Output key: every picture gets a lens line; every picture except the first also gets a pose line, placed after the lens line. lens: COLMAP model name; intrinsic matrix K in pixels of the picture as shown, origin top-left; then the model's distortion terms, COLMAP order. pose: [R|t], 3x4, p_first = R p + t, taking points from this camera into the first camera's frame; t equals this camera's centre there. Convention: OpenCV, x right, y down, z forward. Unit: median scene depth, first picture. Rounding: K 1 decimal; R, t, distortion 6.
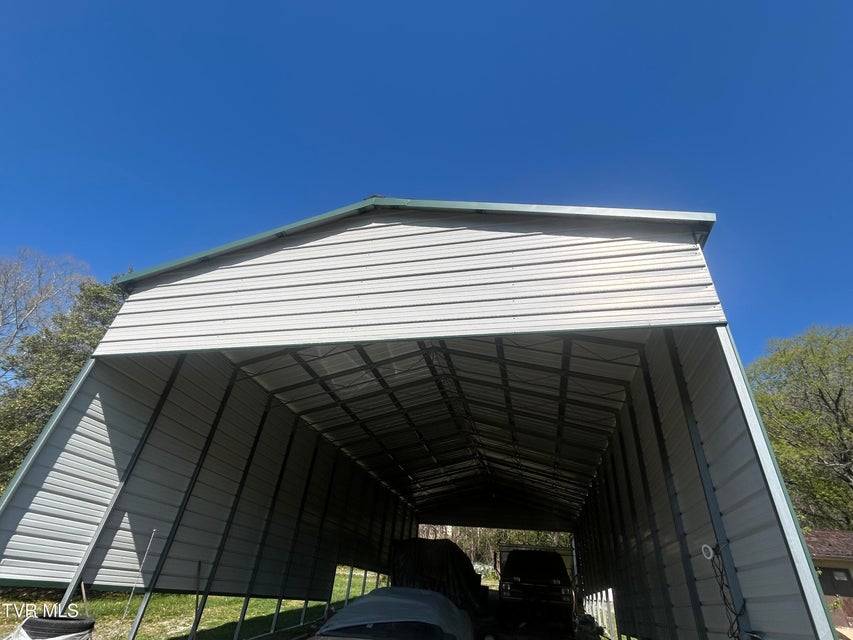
lens RADIAL K [[417.2, 0, 426.5], [0, 417.2, 320.0], [0, 0, 1]] dist [-0.014026, 0.010908]
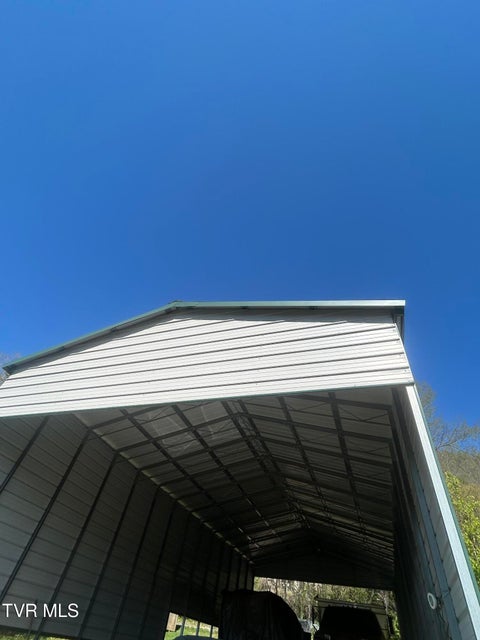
lens RADIAL K [[313.0, 0, 240.0], [0, 313.0, 320.0], [0, 0, 1]] dist [-0.014026, 0.010908]
pose [[0.995180, -0.038254, -0.090292, 0.112329], [0.015886, 0.971500, -0.236505, 0.013978], [0.096766, 0.233931, 0.967426, -0.000405]]
